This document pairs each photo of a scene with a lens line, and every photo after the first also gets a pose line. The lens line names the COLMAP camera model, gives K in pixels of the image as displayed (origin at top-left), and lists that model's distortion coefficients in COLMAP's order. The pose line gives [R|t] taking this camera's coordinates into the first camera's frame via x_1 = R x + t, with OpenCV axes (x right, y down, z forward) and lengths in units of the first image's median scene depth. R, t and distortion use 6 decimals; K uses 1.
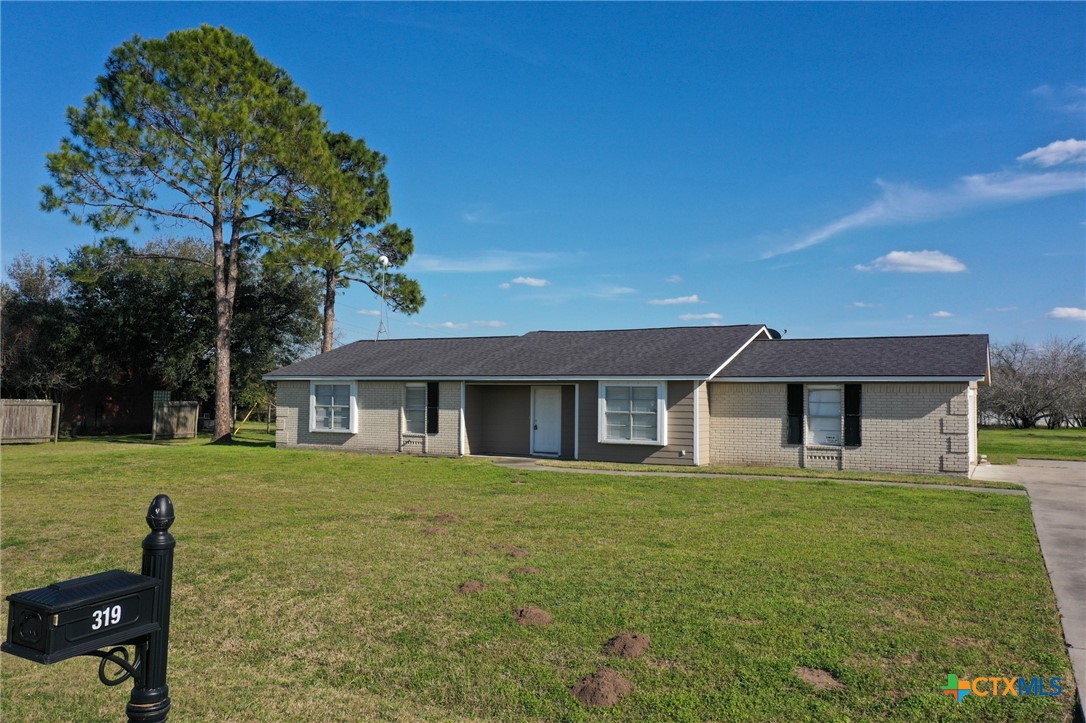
lens RADIAL K [[854.2, 0, 540.7], [0, 854.2, 363.7], [0, 0, 1]] dist [0.012946, 0.005474]
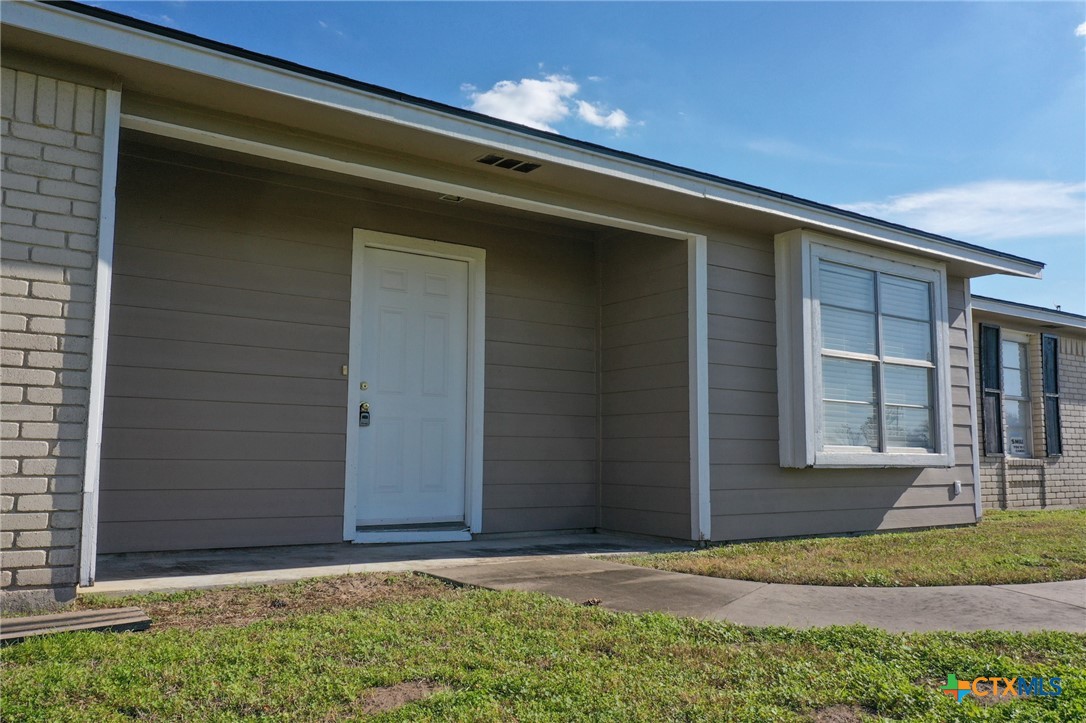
lens RADIAL K [[861.6, 0, 538.0], [0, 861.6, 360.6], [0, 0, 1]] dist [-0.015191, 0.040862]
pose [[0.457727, 0.088003, 0.884727, -0.184131], [-0.043025, 0.996116, -0.076823, 0.075813], [-0.888051, -0.002901, 0.459736, 0.858670]]
